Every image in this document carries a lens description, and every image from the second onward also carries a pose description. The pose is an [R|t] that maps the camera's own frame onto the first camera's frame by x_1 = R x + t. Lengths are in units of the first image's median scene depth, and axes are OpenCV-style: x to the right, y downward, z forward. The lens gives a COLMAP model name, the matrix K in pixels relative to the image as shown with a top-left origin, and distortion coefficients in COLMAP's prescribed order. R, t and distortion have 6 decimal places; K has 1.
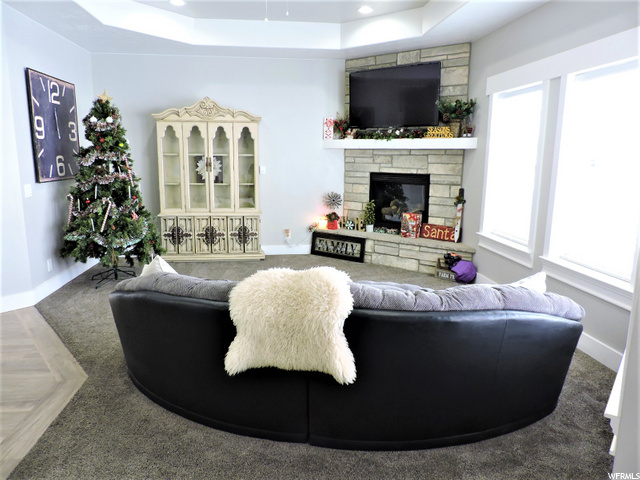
lens RADIAL K [[455.4, 0, 319.0], [0, 455.4, 238.4], [0, 0, 1]] dist [-0.019390, 0.006356]
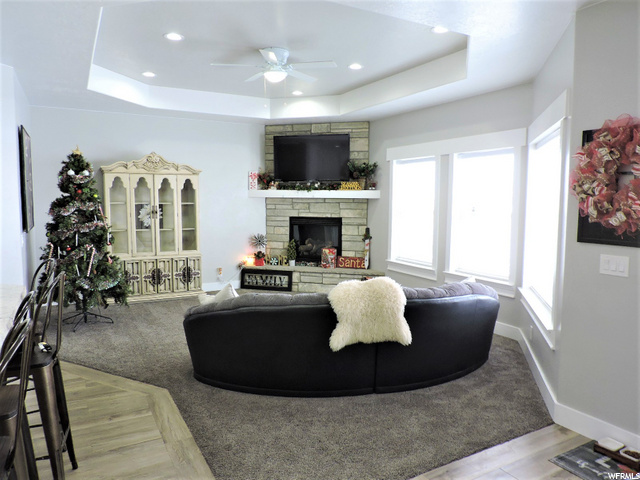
lens RADIAL K [[455.4, 0, 318.6], [0, 455.4, 237.7], [0, 0, 1]] dist [-0.019390, 0.006356]
pose [[0.927492, -0.033552, 0.372334, -0.304917], [0.068353, 0.994395, -0.080661, 0.015388], [-0.367541, 0.100262, 0.924587, -0.164312]]
